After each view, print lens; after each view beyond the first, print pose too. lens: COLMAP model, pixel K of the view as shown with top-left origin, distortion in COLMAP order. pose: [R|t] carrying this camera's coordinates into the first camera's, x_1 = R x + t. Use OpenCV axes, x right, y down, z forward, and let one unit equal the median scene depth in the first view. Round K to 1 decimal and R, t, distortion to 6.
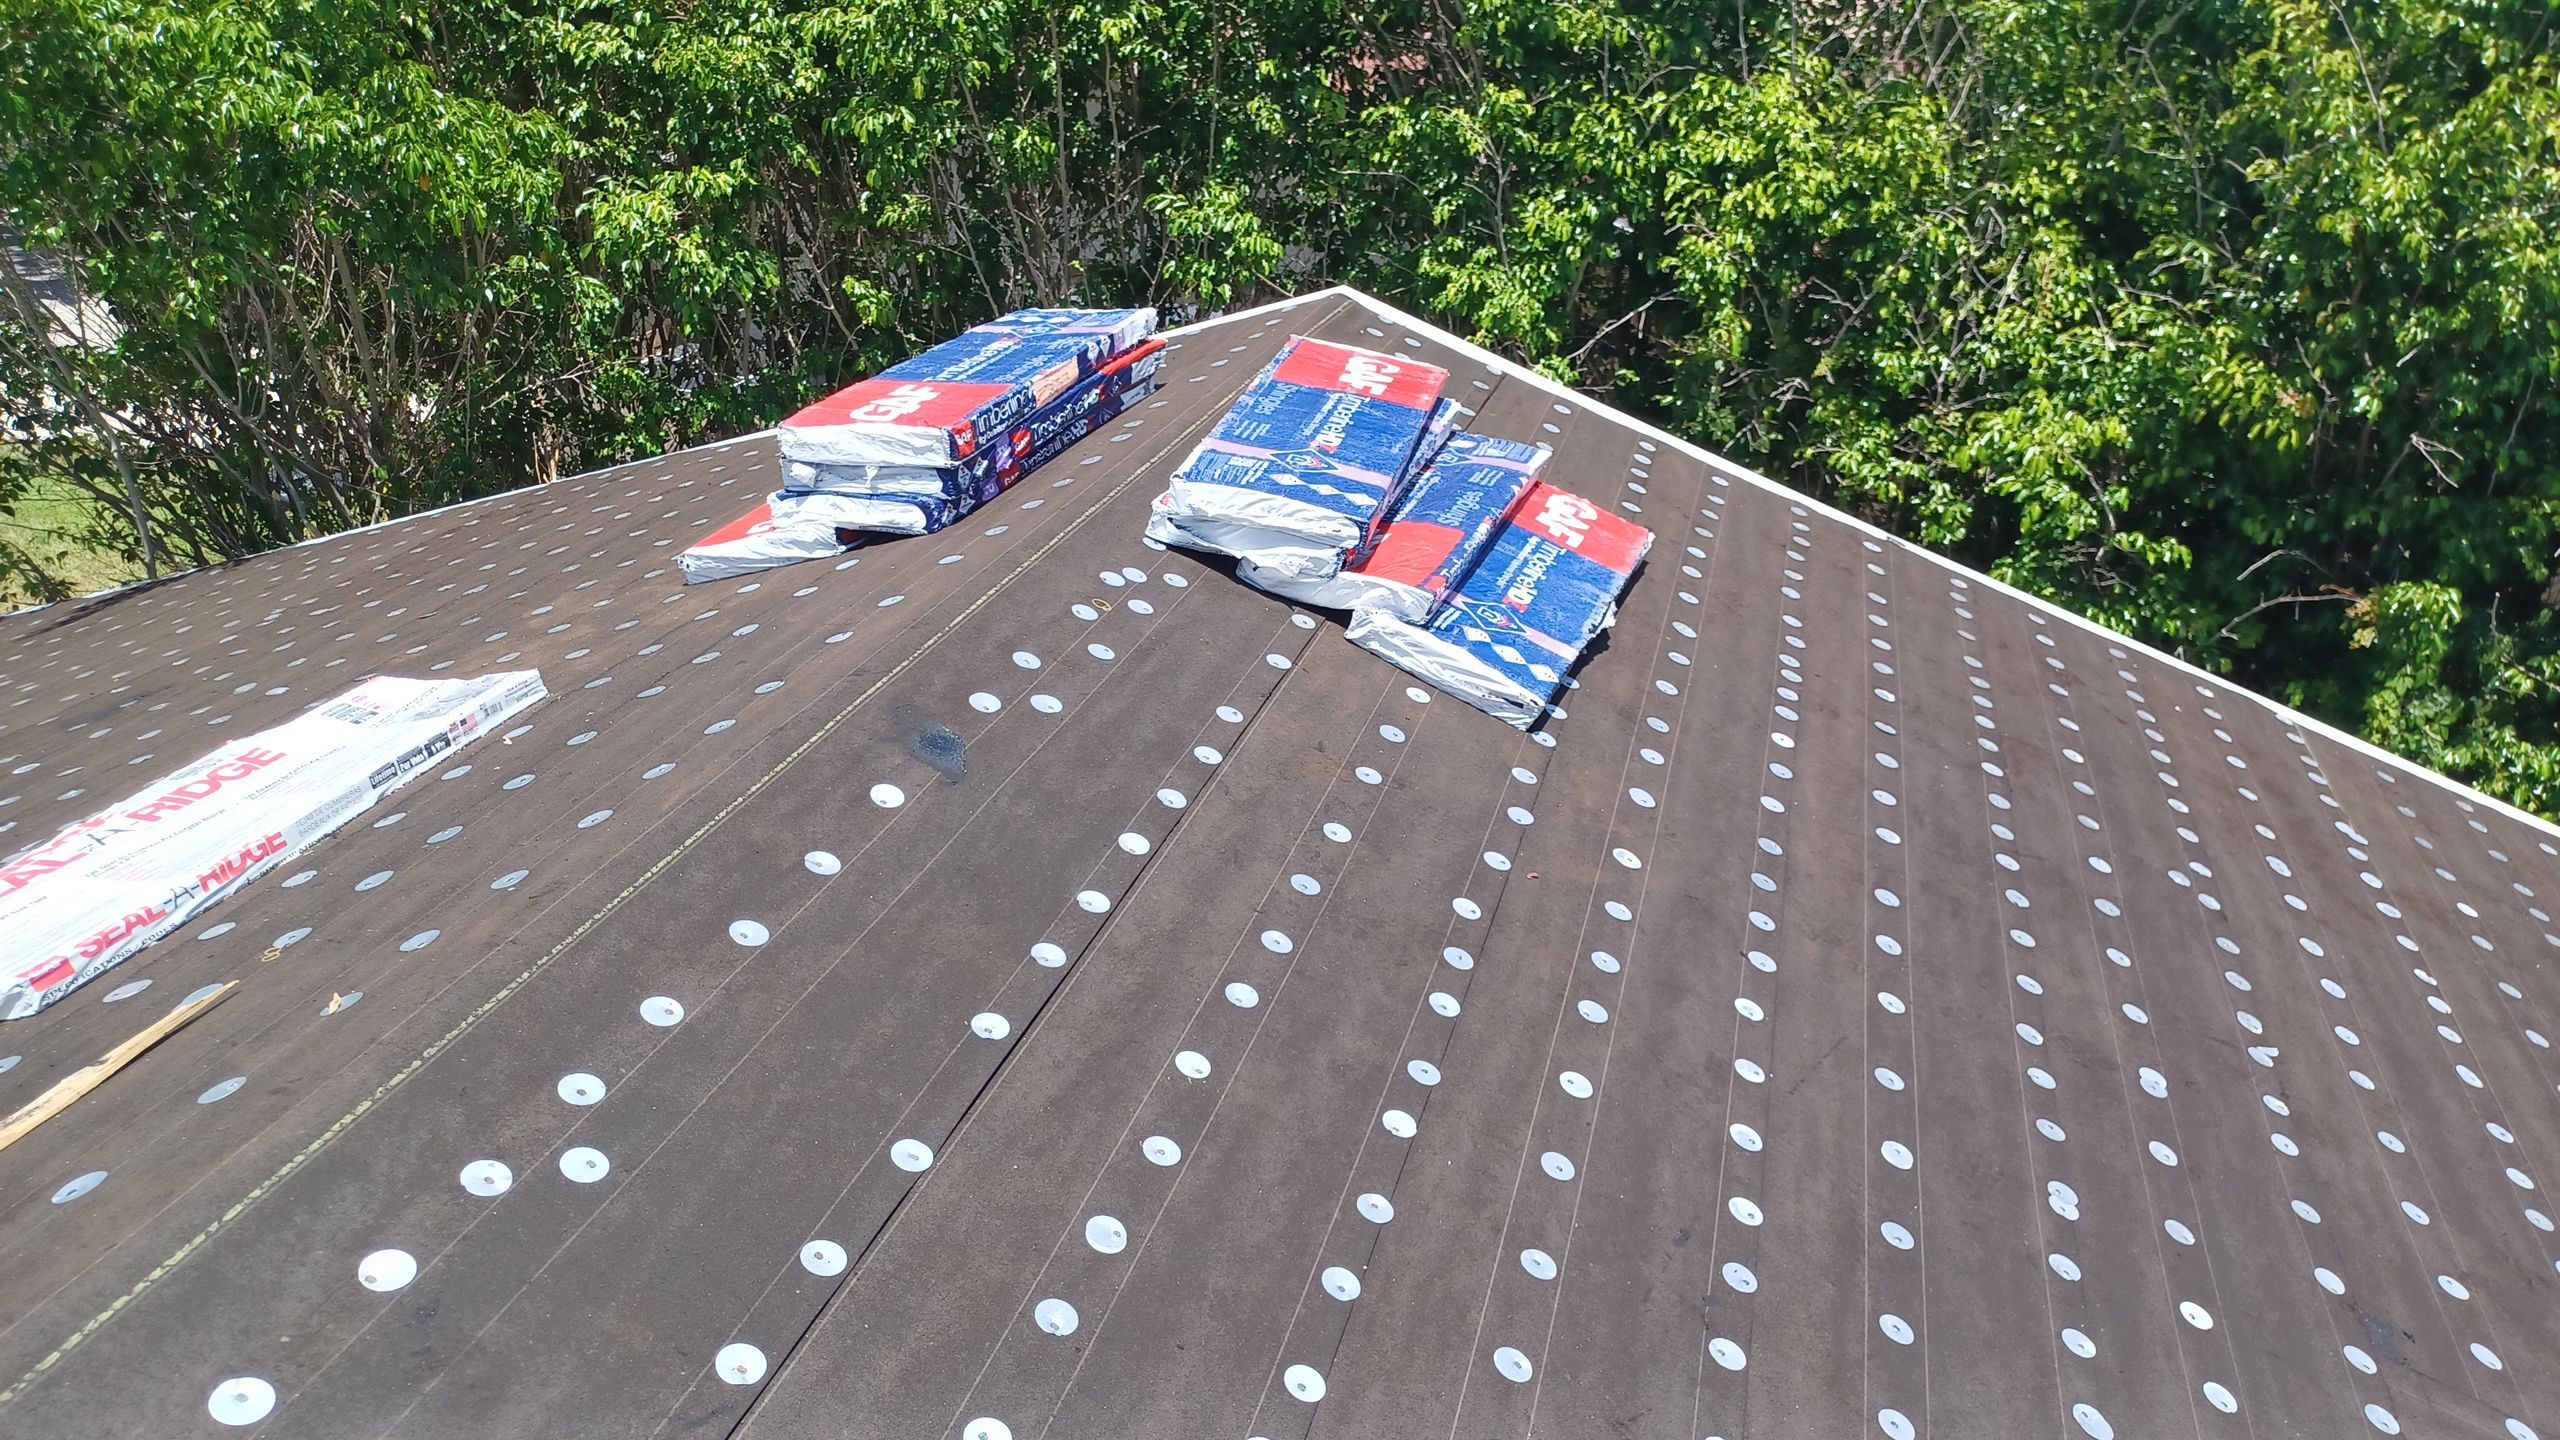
lens RADIAL K [[1841.9, 0, 1263.2], [0, 1841.9, 739.0], [0, 0, 1]] dist [0.019595, -0.018797]
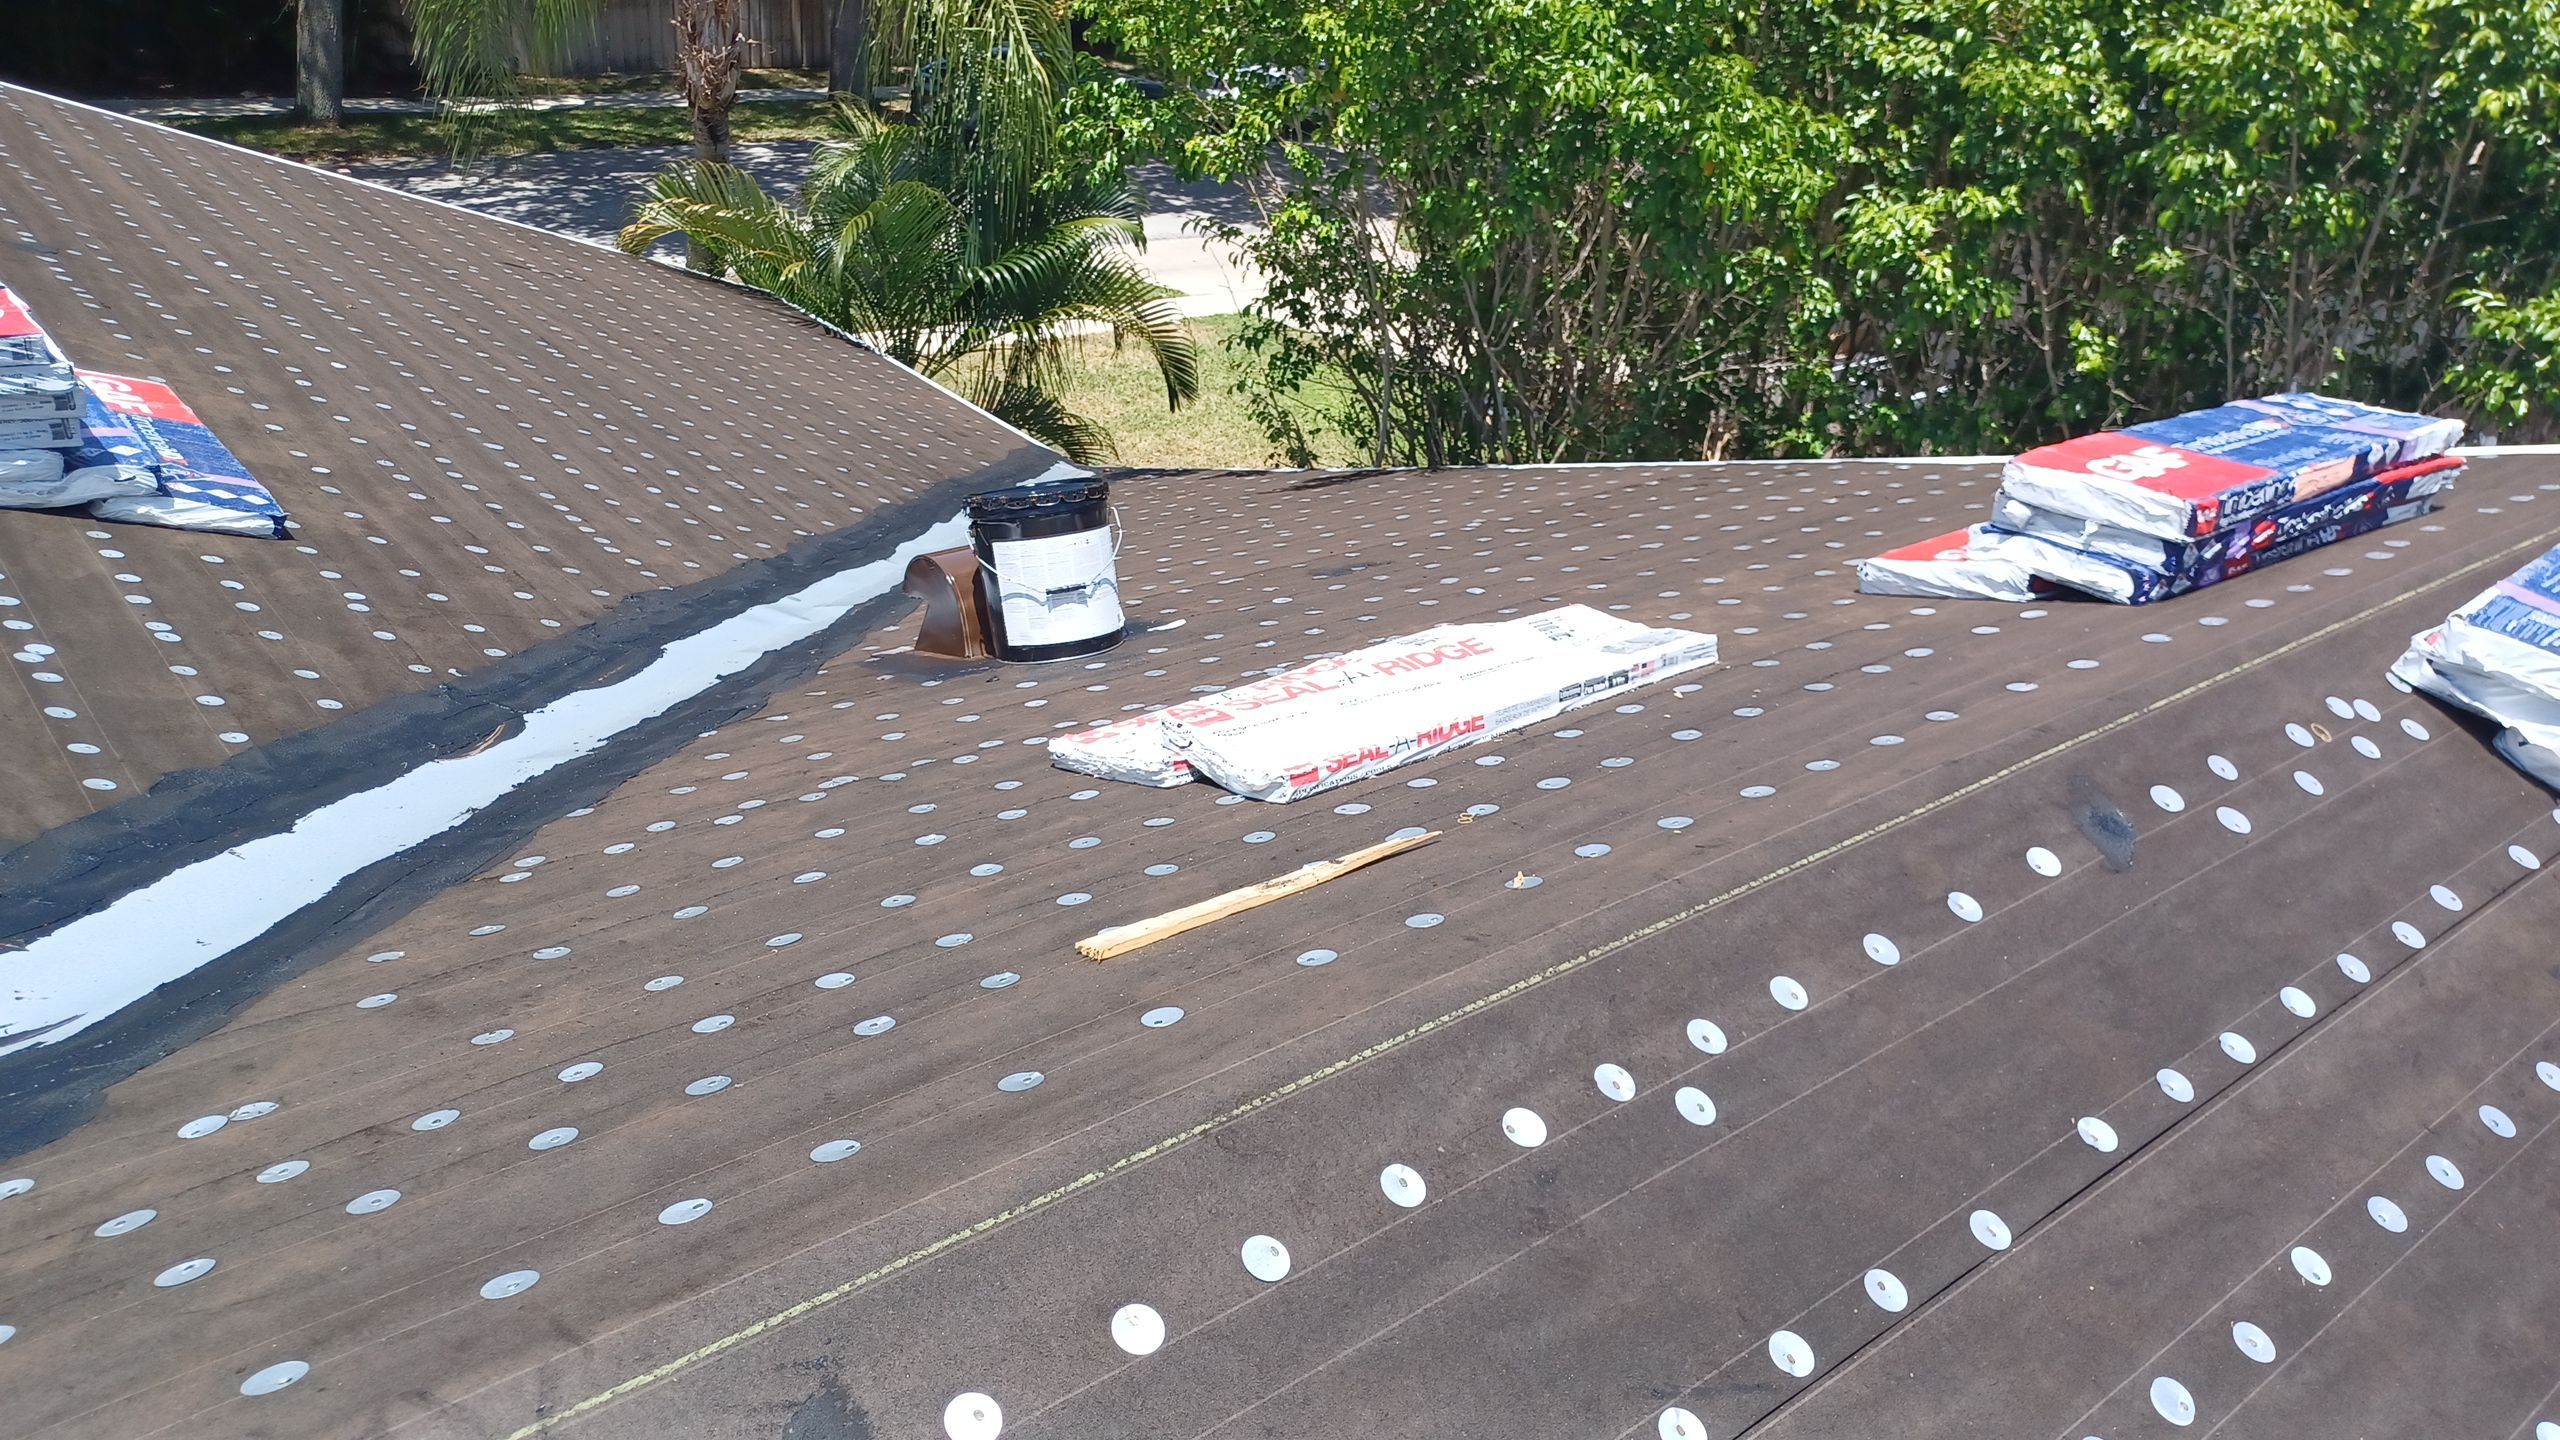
lens RADIAL K [[1841.9, 0, 1282.0], [0, 1841.9, 711.9], [0, 0, 1]] dist [0.019595, -0.018797]
pose [[0.811965, 0.286696, -0.508447, -0.039148], [-0.296451, 0.952908, 0.063894, 0.008384], [0.502822, 0.098850, 0.858719, -0.019964]]
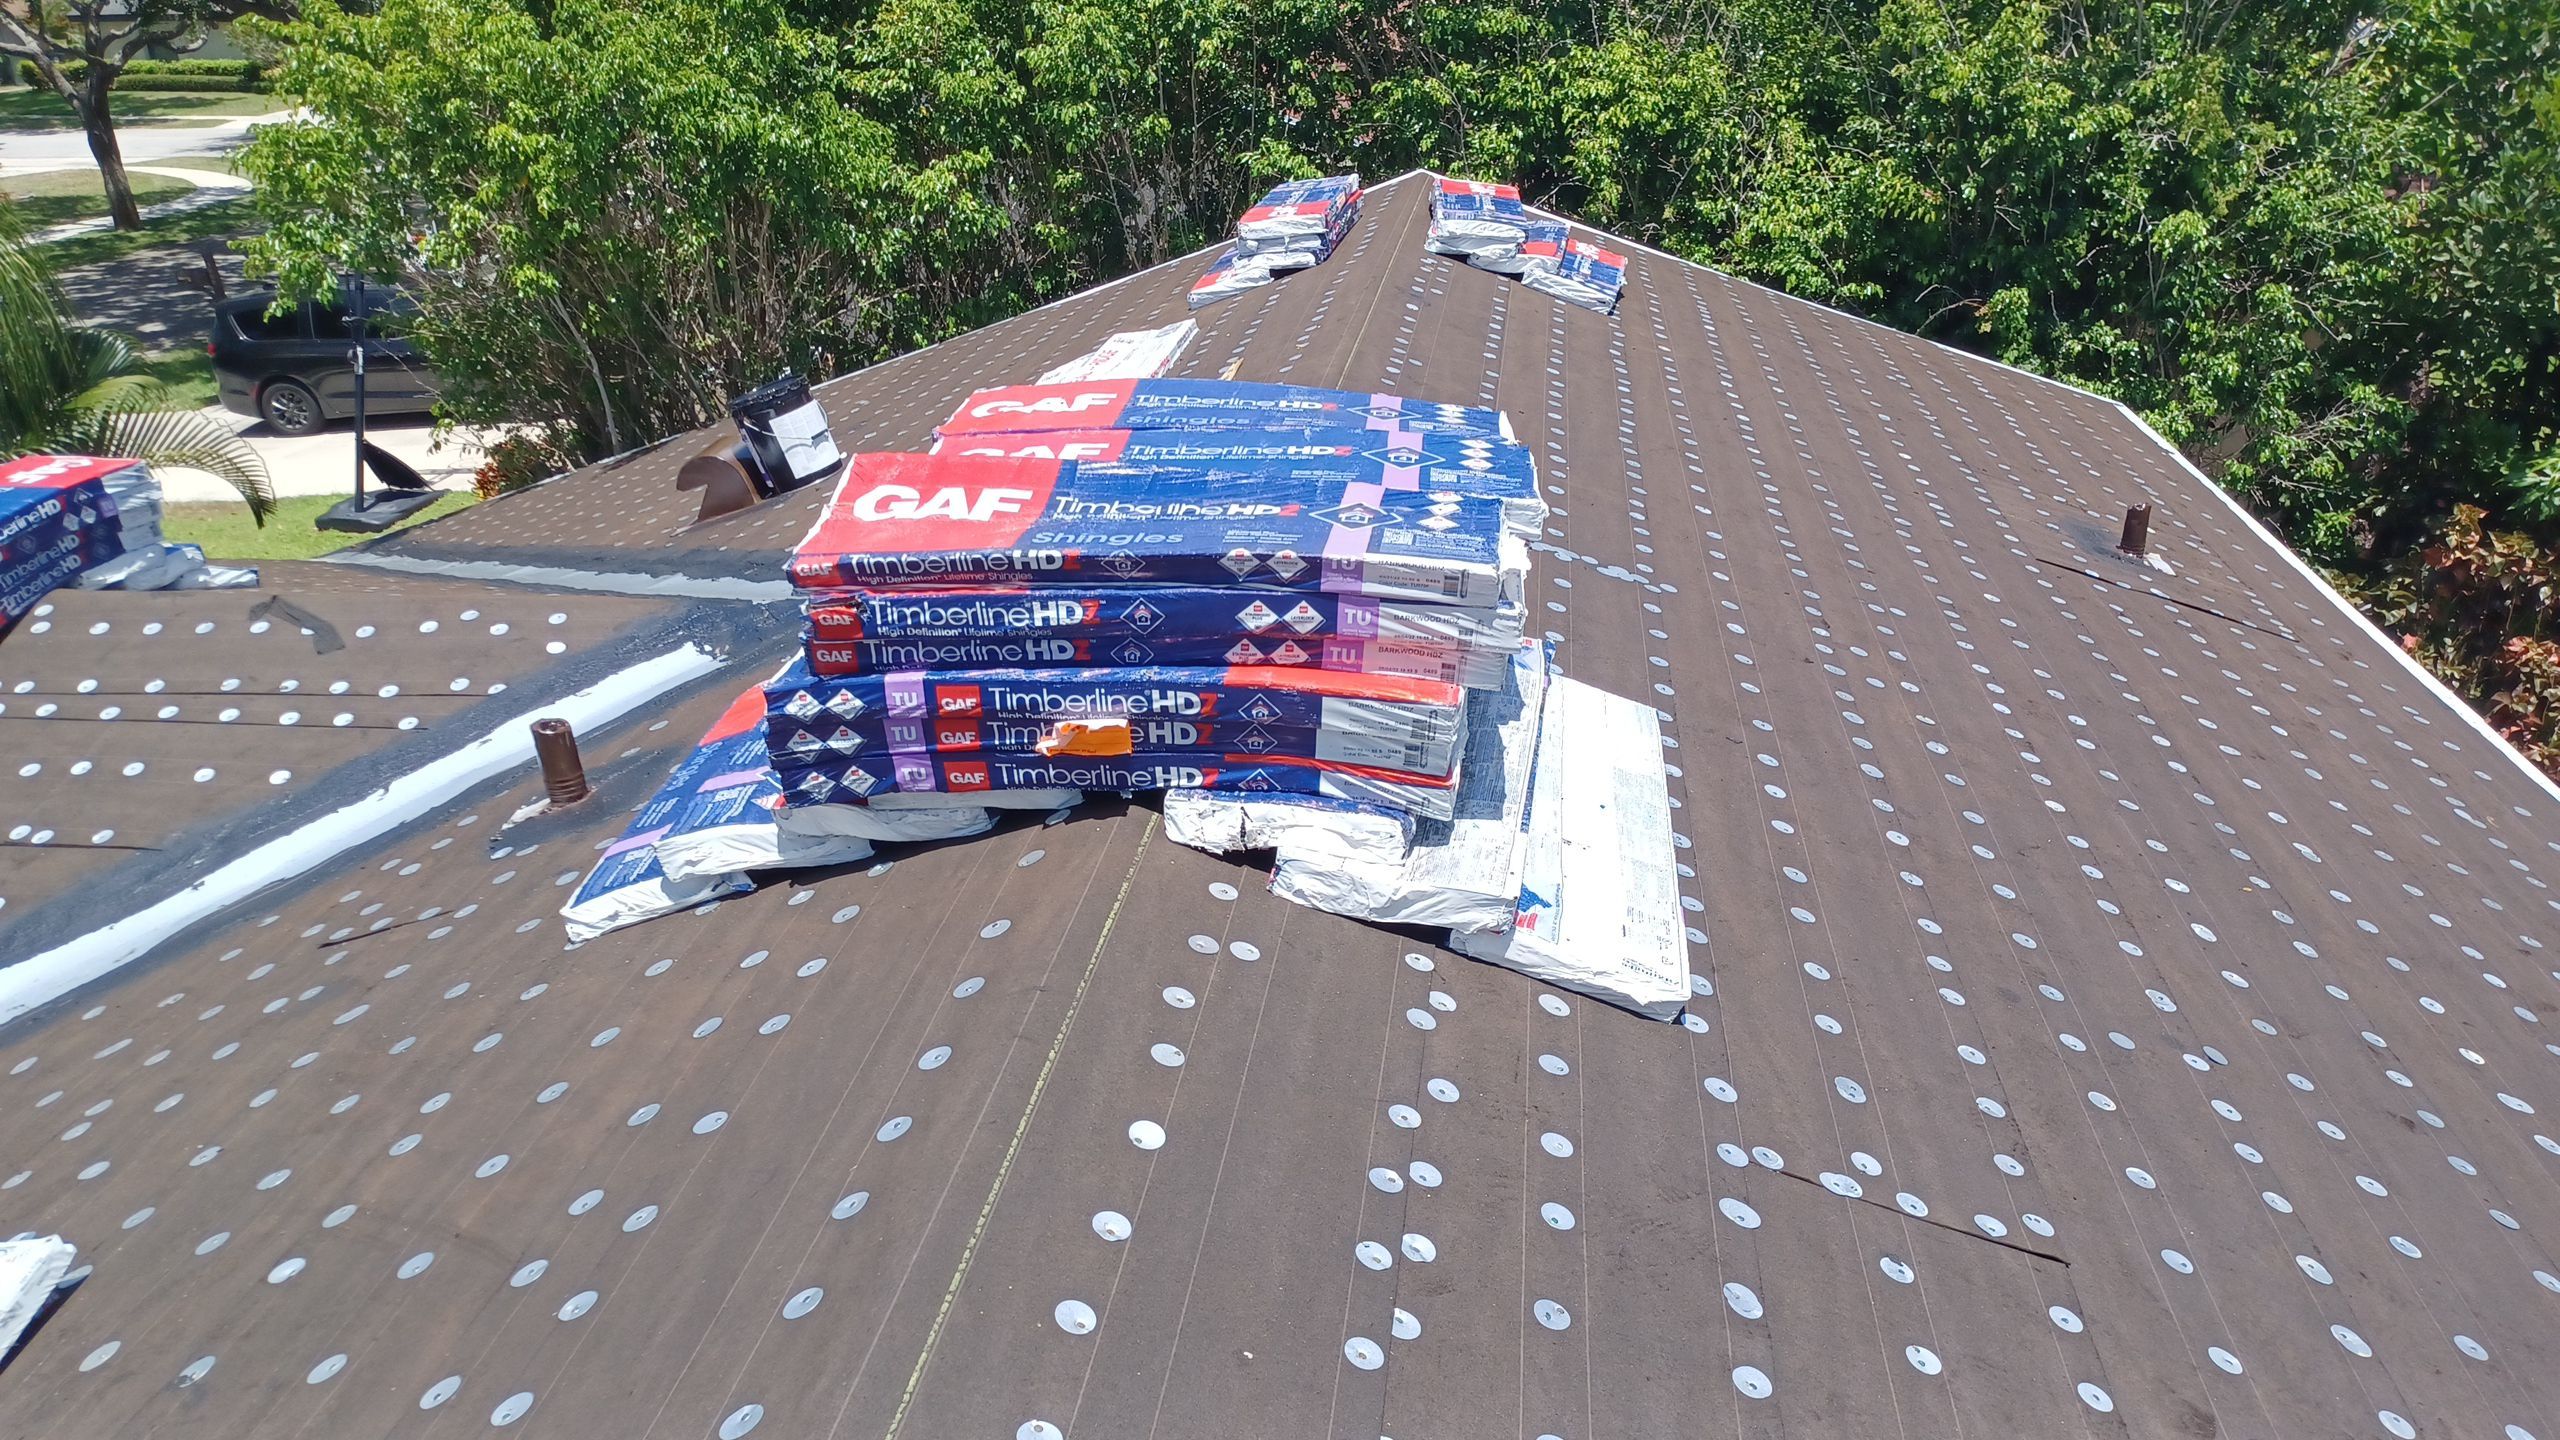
lens RADIAL K [[1841.9, 0, 1266.9], [0, 1841.9, 742.8], [0, 0, 1]] dist [0.019595, -0.018797]
pose [[0.986953, -0.118450, 0.109054, -0.539339], [0.120416, 0.992656, -0.011599, 0.459539], [-0.106879, 0.024580, 0.993968, -1.119384]]
